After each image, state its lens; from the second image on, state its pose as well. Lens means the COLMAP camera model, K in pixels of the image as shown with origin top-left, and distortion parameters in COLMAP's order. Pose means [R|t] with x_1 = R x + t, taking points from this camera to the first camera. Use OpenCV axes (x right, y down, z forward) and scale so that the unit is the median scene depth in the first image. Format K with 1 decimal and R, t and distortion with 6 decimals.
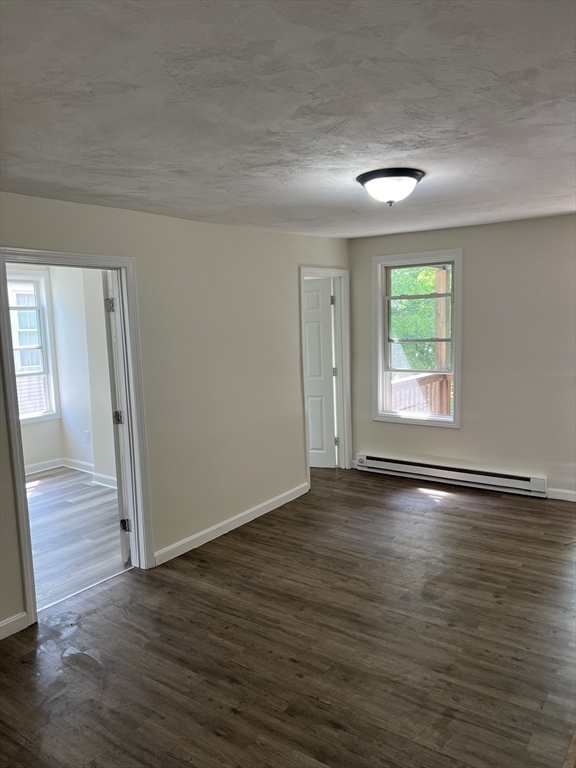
lens RADIAL K [[596.1, 0, 288.3], [0, 596.1, 384.6], [0, 0, 1]] dist [0.009372, 0.002158]
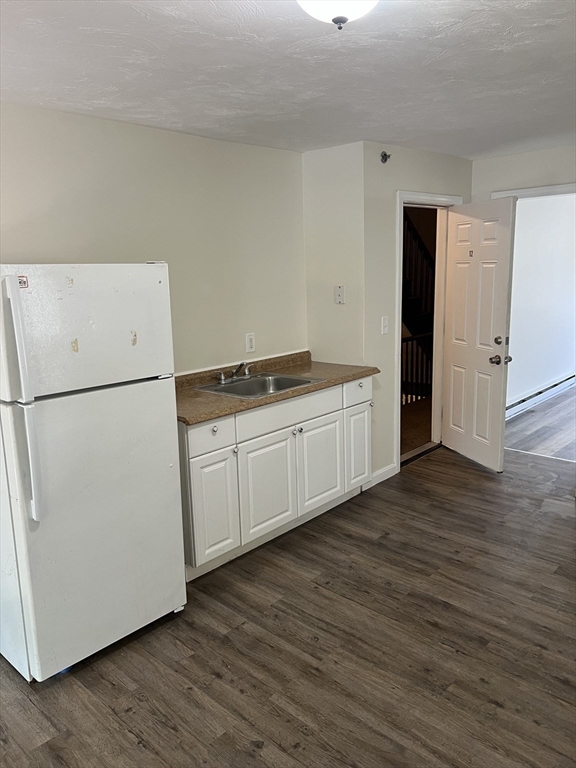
lens RADIAL K [[587.4, 0, 283.5], [0, 587.4, 382.0], [0, 0, 1]] dist [0.009419, -0.004114]
pose [[-0.989116, 0.030031, 0.144038, 0.158311], [0.071957, 0.952624, 0.295516, -0.165166], [-0.128339, 0.302664, -0.944417, 1.621335]]
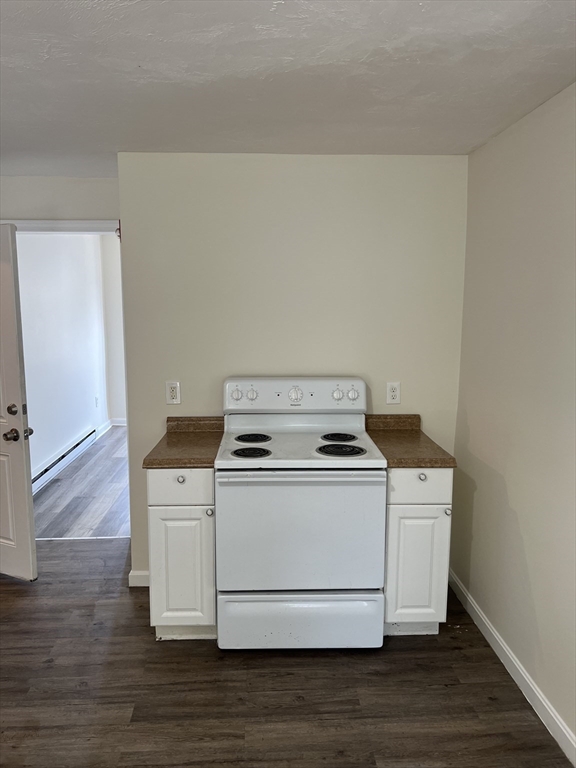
lens RADIAL K [[587.4, 0, 283.5], [0, 587.4, 382.0], [0, 0, 1]] dist [0.009419, -0.004114]
pose [[-0.784469, 0.115734, -0.609273, 0.108220], [-0.037069, 0.971926, 0.232350, -0.121977], [0.619059, 0.204856, -0.758155, 1.295417]]
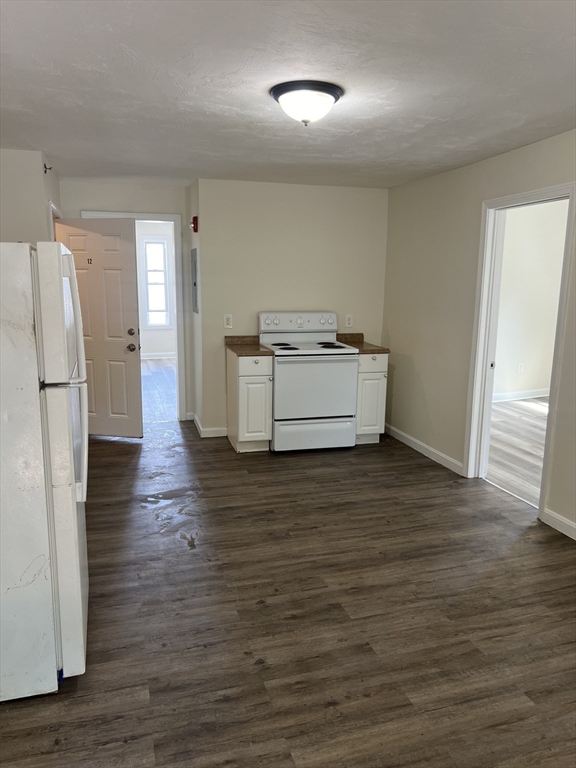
lens RADIAL K [[577.5, 0, 292.0], [0, 577.5, 384.0], [0, 0, 1]] dist [0.042779, -0.003294]
pose [[-0.609867, 0.171457, -0.773734, 0.951048], [-0.075825, 0.959213, 0.272325, -0.168304], [0.788868, 0.224750, -0.571992, 1.609209]]
